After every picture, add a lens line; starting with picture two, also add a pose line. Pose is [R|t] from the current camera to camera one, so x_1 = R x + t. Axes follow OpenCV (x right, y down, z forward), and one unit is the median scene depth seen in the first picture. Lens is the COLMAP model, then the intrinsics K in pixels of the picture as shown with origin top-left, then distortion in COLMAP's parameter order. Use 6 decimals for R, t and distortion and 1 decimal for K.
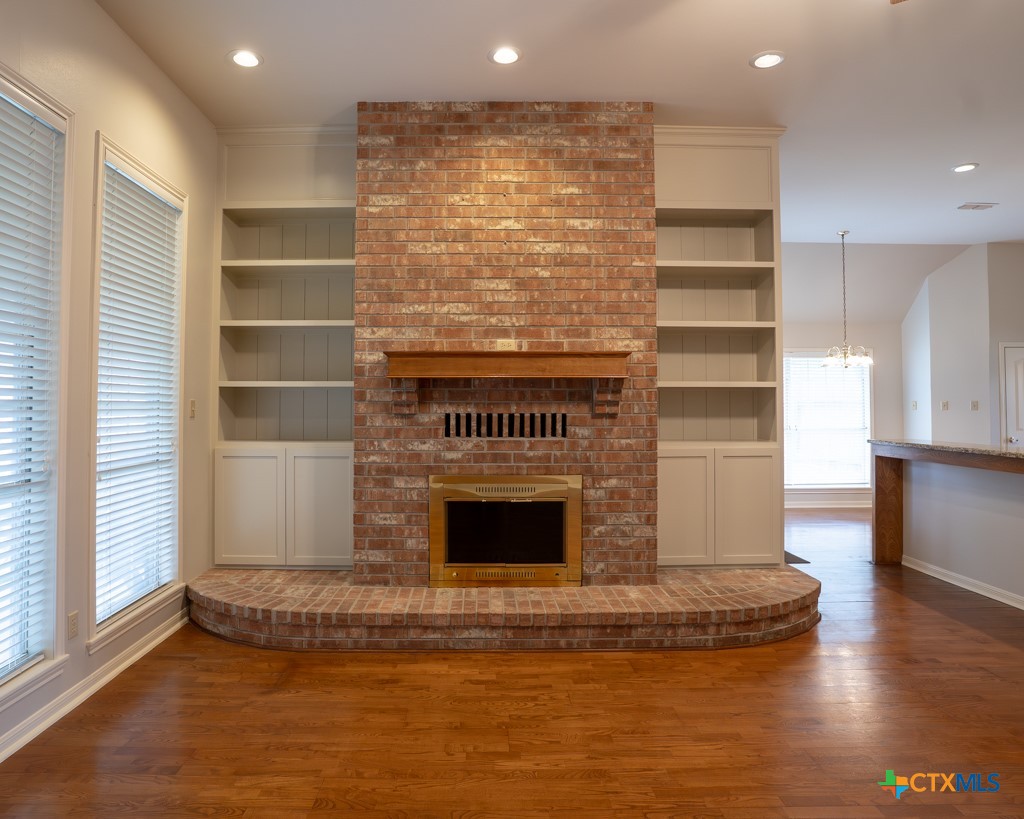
lens RADIAL K [[655.7, 0, 489.2], [0, 655.7, 384.5], [0, 0, 1]] dist [-0.084093, 0.038191]
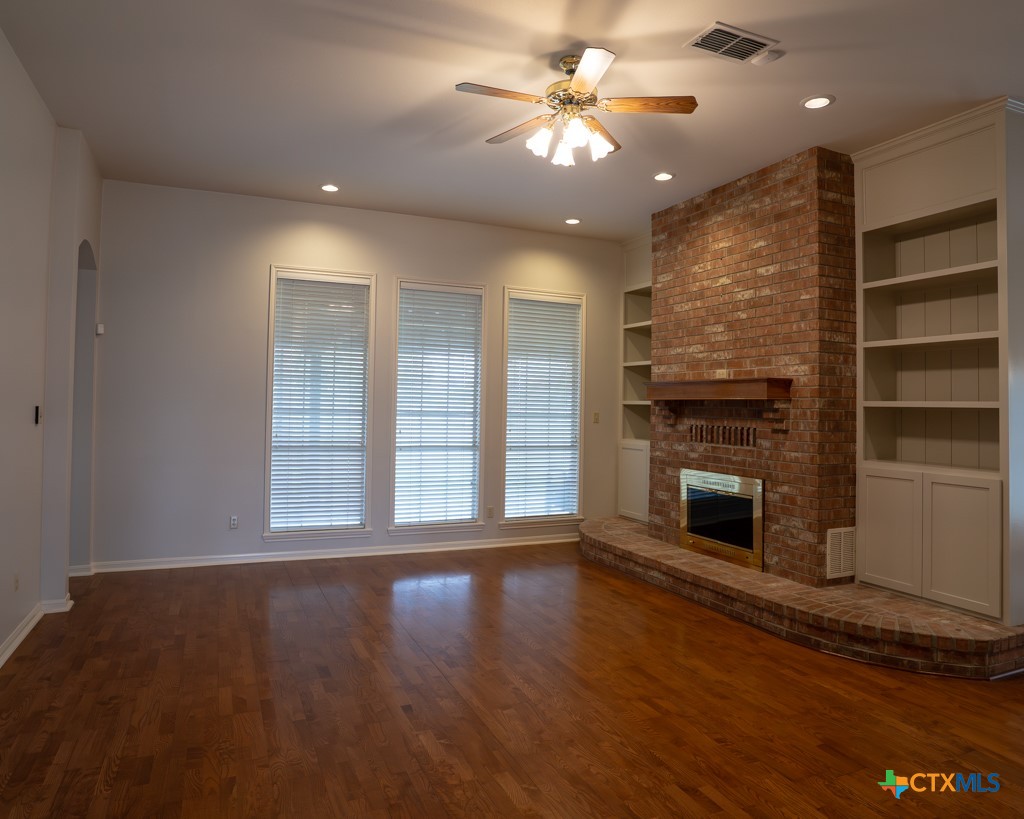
lens RADIAL K [[655.7, 0, 499.5], [0, 655.7, 388.7], [0, 0, 1]] dist [-0.084093, 0.038191]
pose [[0.399511, -0.016149, -0.916586, 1.035072], [0.006465, 0.999870, -0.014799, -0.014639], [0.916706, -0.000014, 0.399563, 0.075324]]
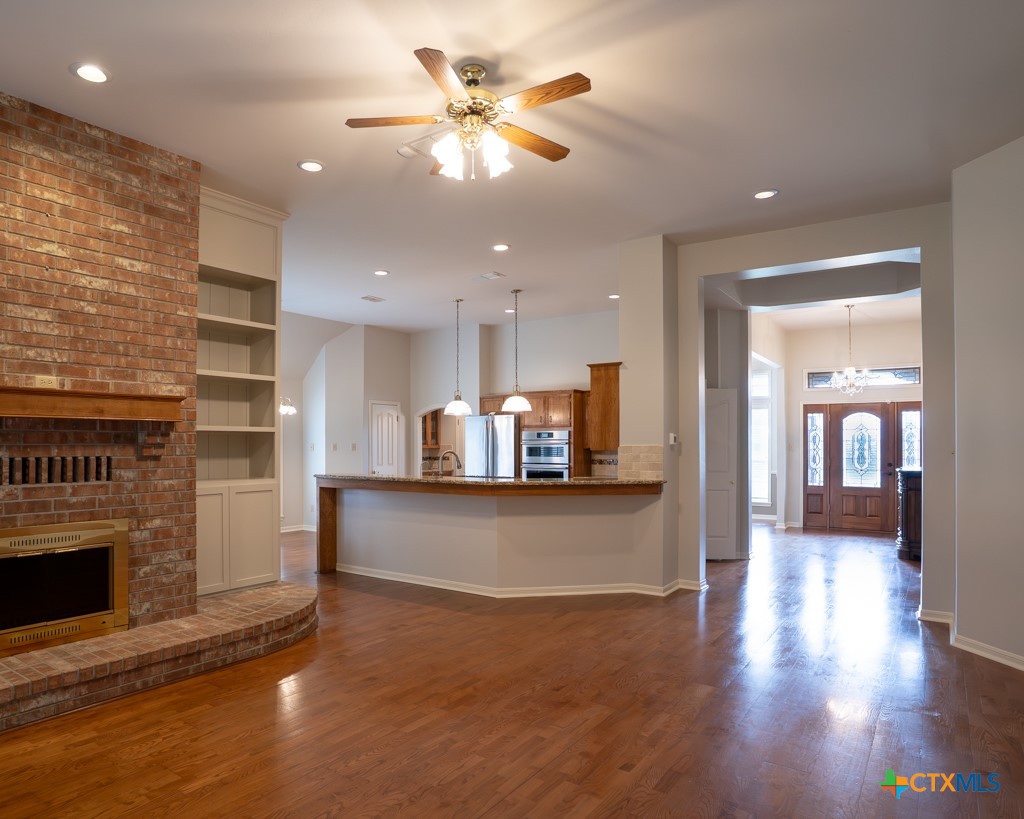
lens RADIAL K [[654.0, 0, 447.8], [0, 654.0, 436.6], [0, 0, 1]] dist [-0.055899, 0.022062]
pose [[0.618627, 0.008508, 0.785638, -0.327077], [-0.021546, 0.999749, 0.006138, -0.001860], [-0.785389, -0.020724, 0.618656, 0.011332]]
